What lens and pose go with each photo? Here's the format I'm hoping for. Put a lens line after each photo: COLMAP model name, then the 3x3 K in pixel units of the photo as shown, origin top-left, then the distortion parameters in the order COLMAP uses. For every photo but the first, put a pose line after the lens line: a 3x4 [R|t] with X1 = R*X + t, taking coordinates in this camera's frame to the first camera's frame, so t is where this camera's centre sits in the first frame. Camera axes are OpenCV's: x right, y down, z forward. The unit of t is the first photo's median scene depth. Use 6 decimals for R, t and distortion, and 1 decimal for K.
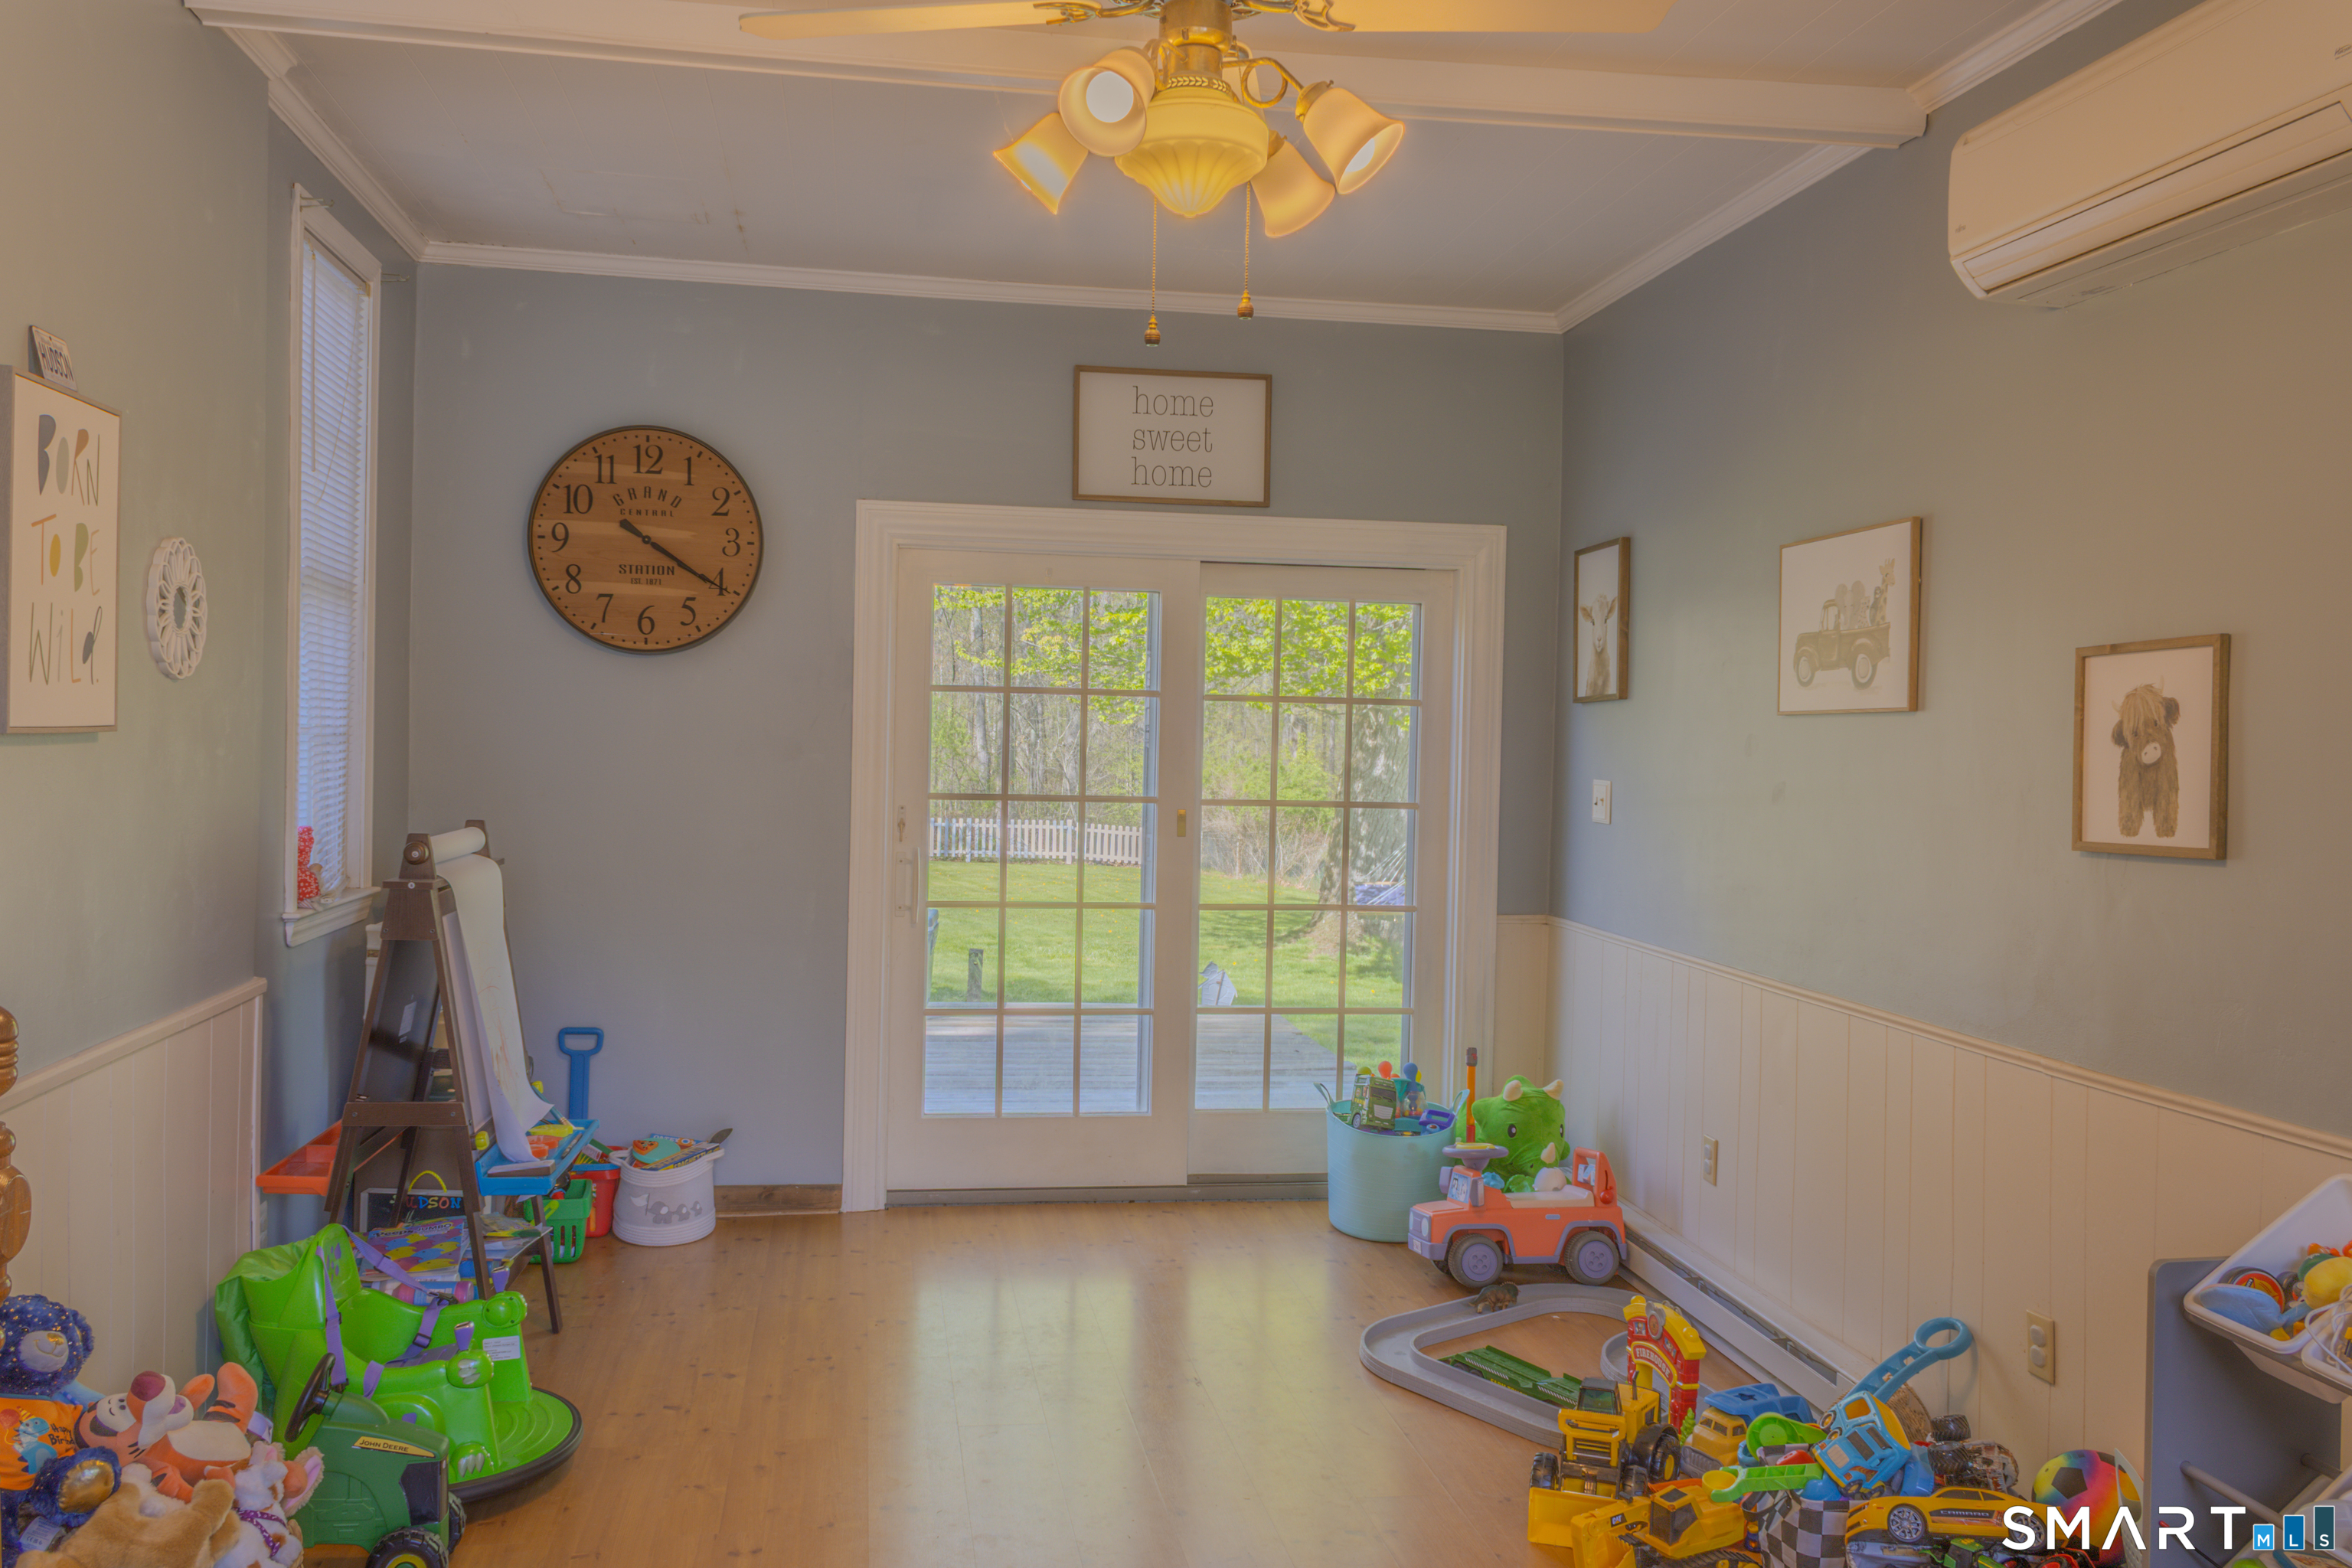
lens RADIAL K [[1894.9, 0, 1151.0], [0, 1894.9, 792.8], [0, 0, 1]] dist [0.012237, -0.011749]
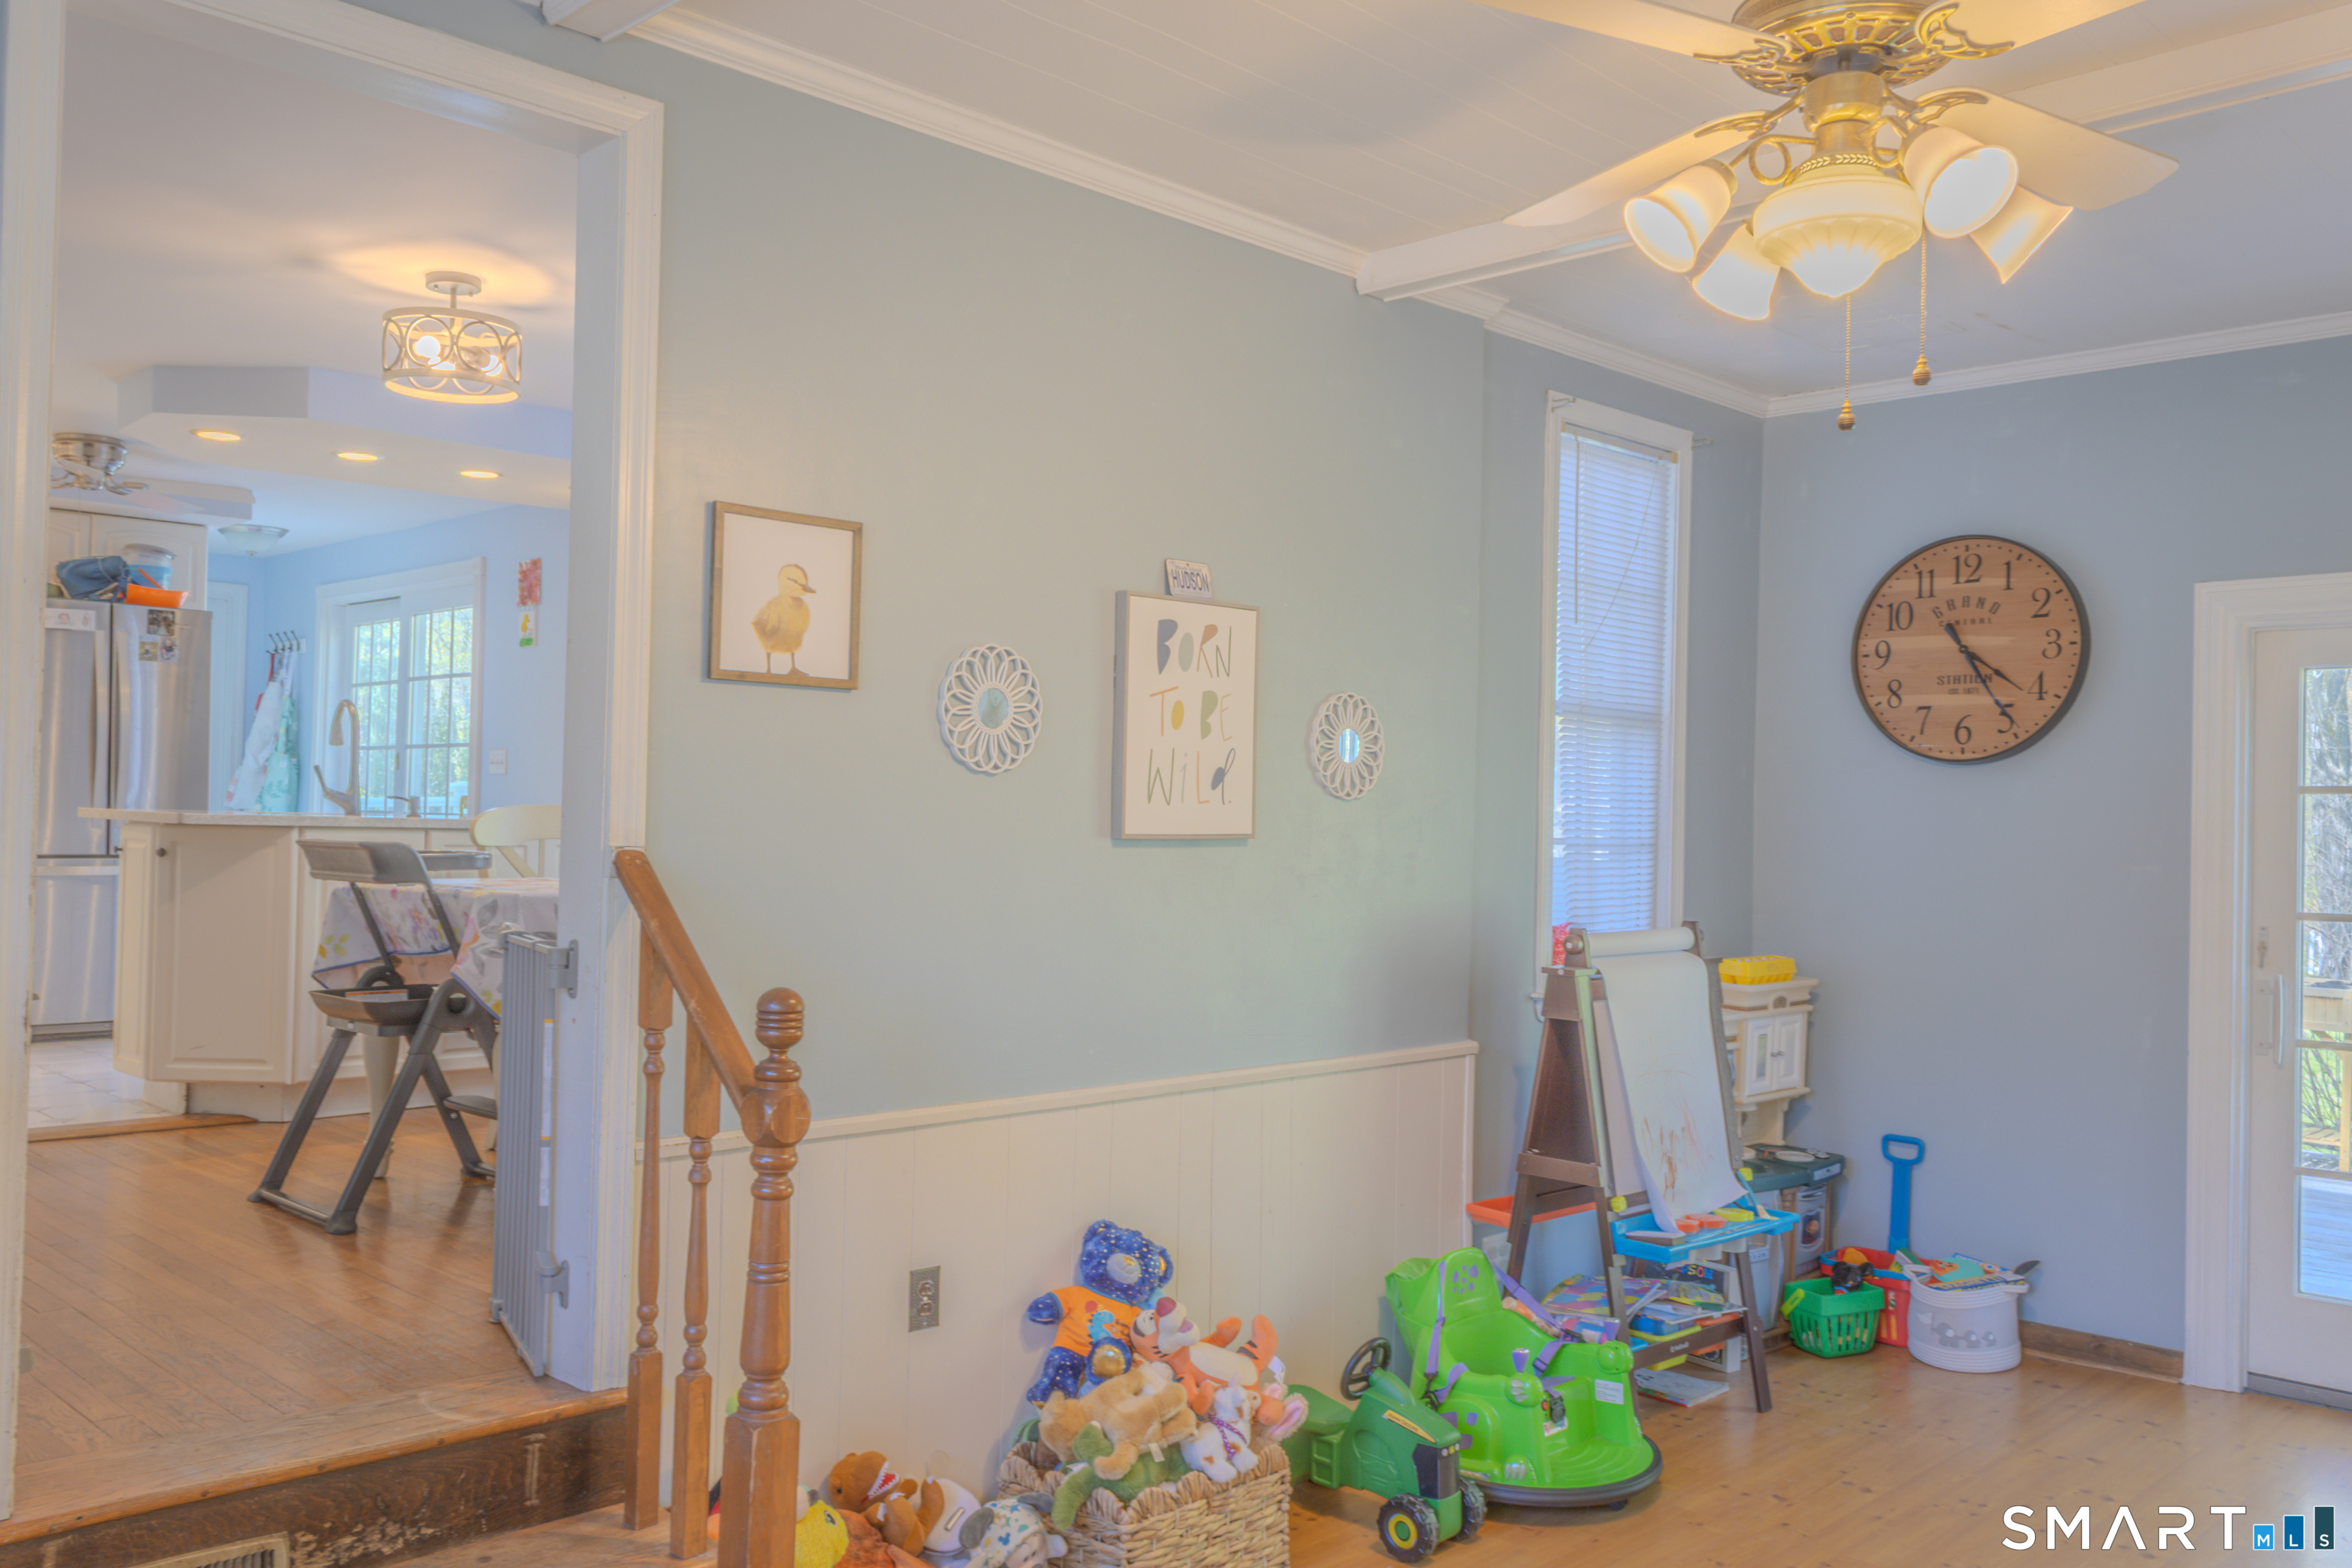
lens RADIAL K [[1894.9, 0, 1158.7], [0, 1894.9, 787.3], [0, 0, 1]] dist [0.012237, -0.011749]
pose [[0.579540, -0.028712, -0.814438, 0.304465], [-0.026465, 0.998189, -0.054022, 0.003722], [0.814514, 0.052862, 0.577731, 0.086968]]
